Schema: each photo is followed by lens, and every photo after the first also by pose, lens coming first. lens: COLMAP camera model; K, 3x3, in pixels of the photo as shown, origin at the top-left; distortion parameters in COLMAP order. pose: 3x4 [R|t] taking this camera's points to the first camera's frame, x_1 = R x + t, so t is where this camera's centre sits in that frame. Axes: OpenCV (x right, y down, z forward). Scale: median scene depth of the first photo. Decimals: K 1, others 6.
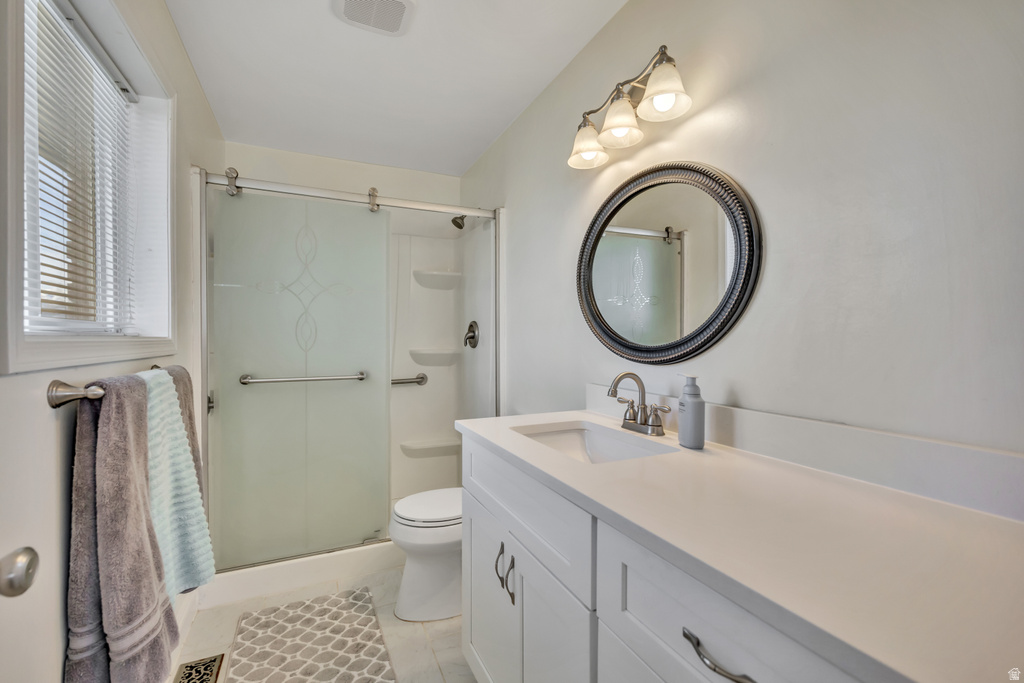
lens RADIAL K [[441.2, 0, 514.5], [0, 441.2, 329.3], [0, 0, 1]] dist [-0.016803, 0.000418]
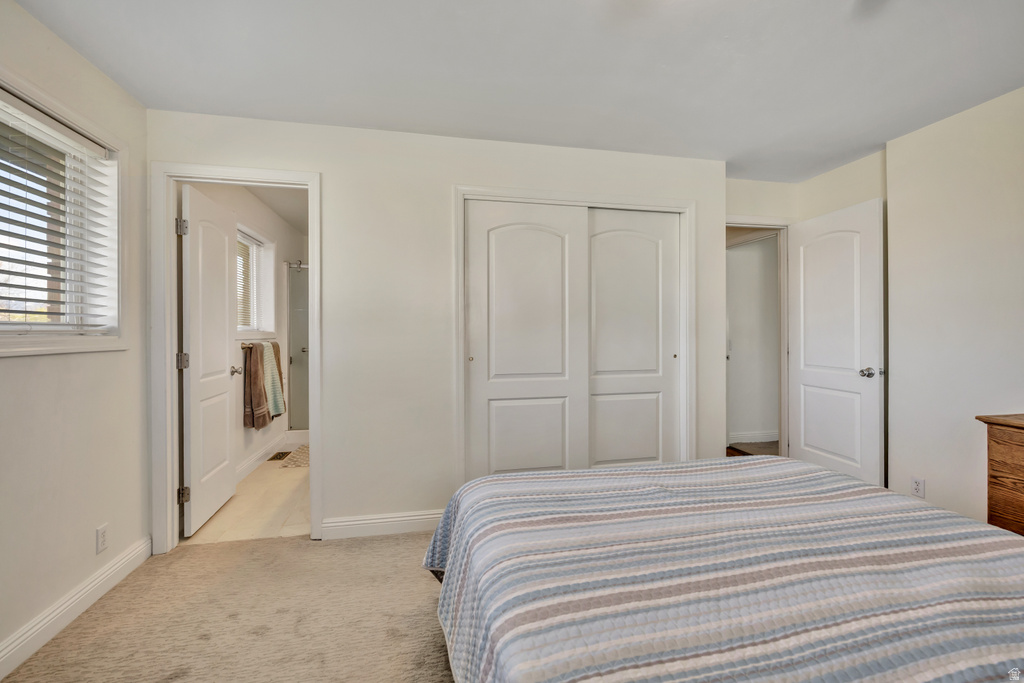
lens RADIAL K [[441.2, 0, 514.5], [0, 441.2, 329.3], [0, 0, 1]] dist [-0.016803, 0.000418]
pose [[0.976463, 0.002882, -0.215666, 2.012214], [-0.001915, 0.999987, 0.004690, -0.024515], [0.215677, -0.004167, 0.976456, -2.141847]]
